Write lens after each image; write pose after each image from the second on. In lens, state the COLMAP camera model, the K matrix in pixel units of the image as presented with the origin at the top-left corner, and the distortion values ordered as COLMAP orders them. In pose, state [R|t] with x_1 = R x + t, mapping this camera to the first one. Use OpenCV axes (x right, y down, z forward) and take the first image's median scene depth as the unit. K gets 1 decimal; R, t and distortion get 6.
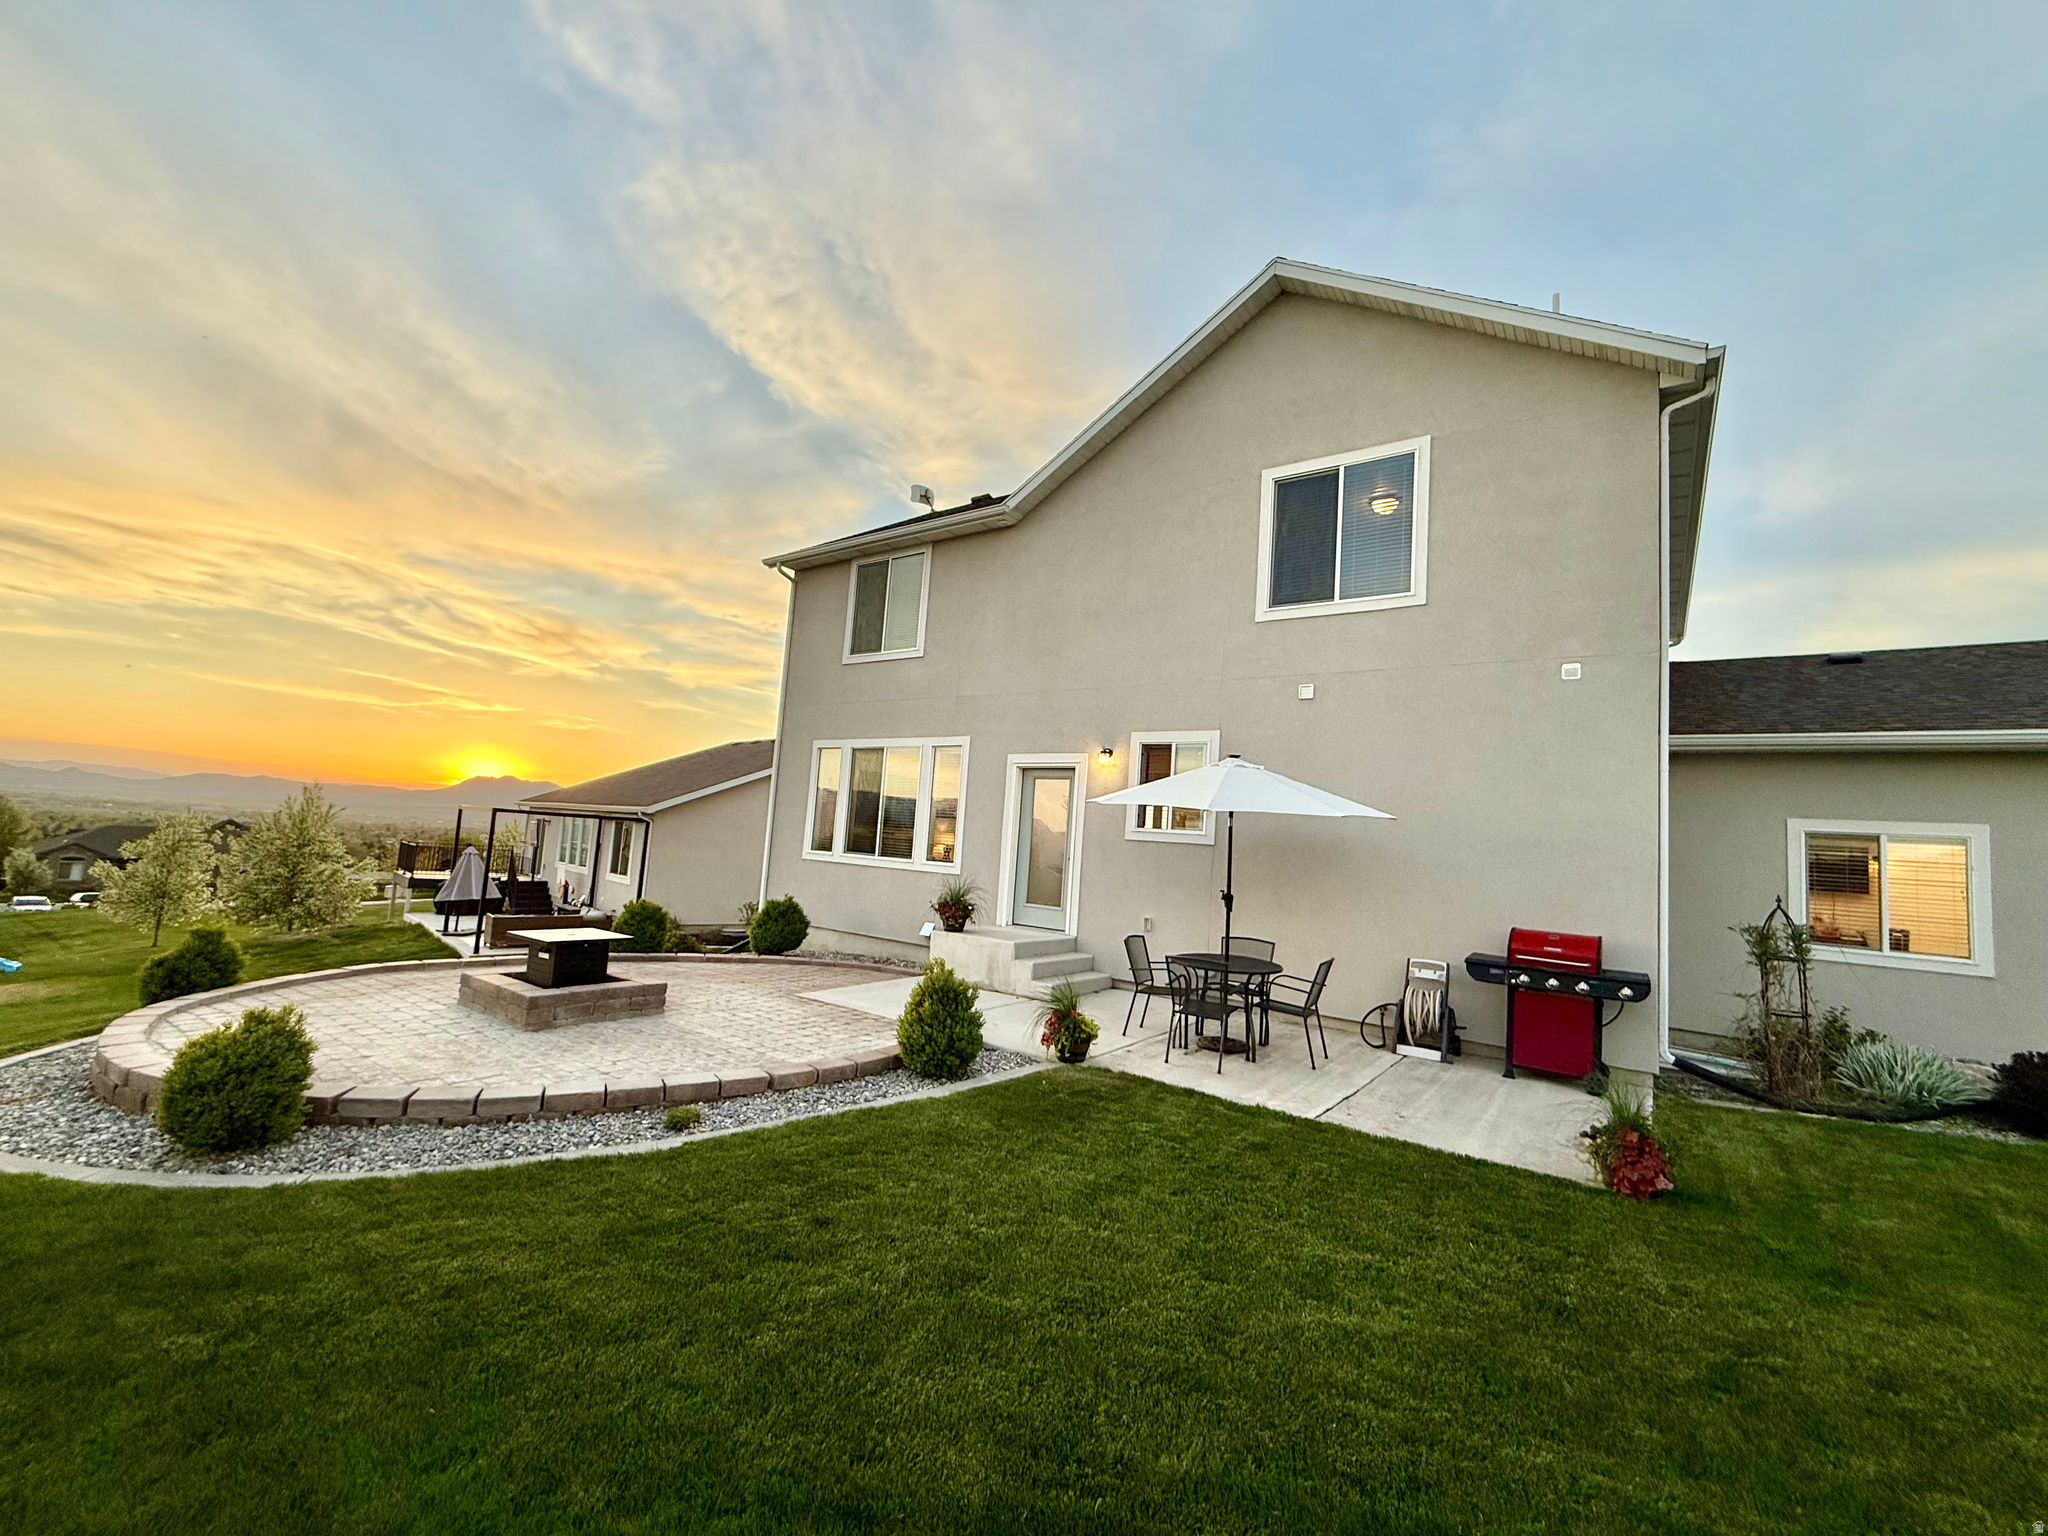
lens RADIAL K [[841.9, 0, 1026.3], [0, 841.9, 771.6], [0, 0, 1]] dist [-0.002307, -0.000458]
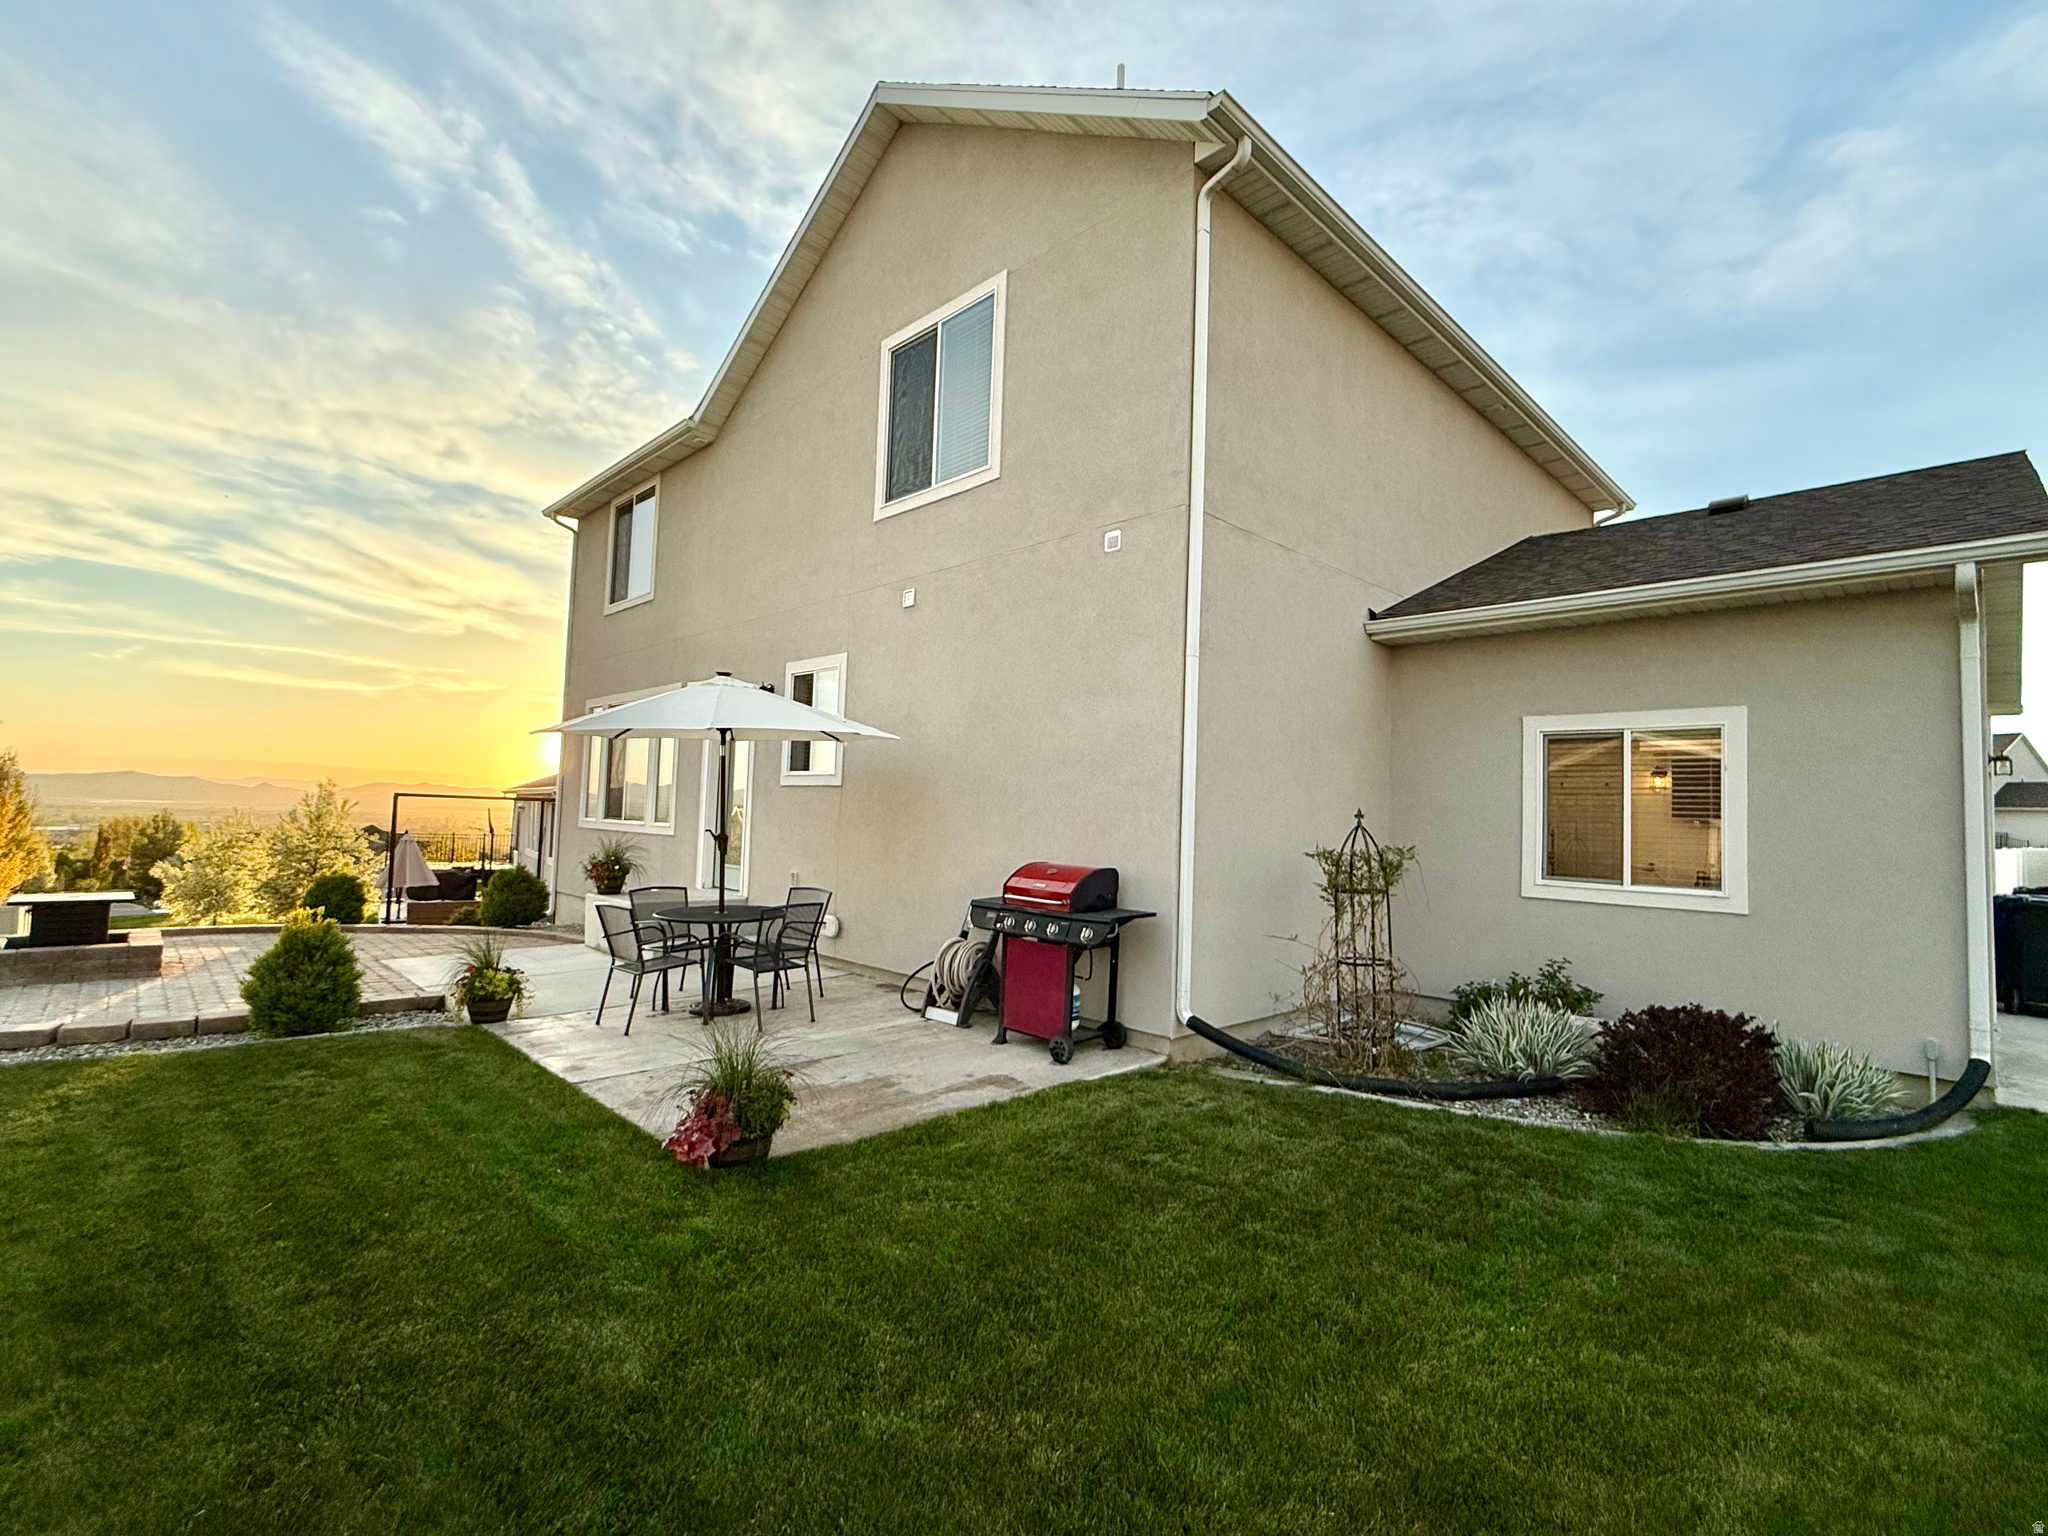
lens RADIAL K [[929.7, 0, 1023.2], [0, 929.7, 767.2], [0, 0, 1]] dist [0.003870, 0.000070]
pose [[0.985059, -0.045752, -0.166030, 0.621270], [0.049711, 0.998568, 0.019766, 0.064913], [0.164888, -0.027724, 0.985923, 0.098525]]
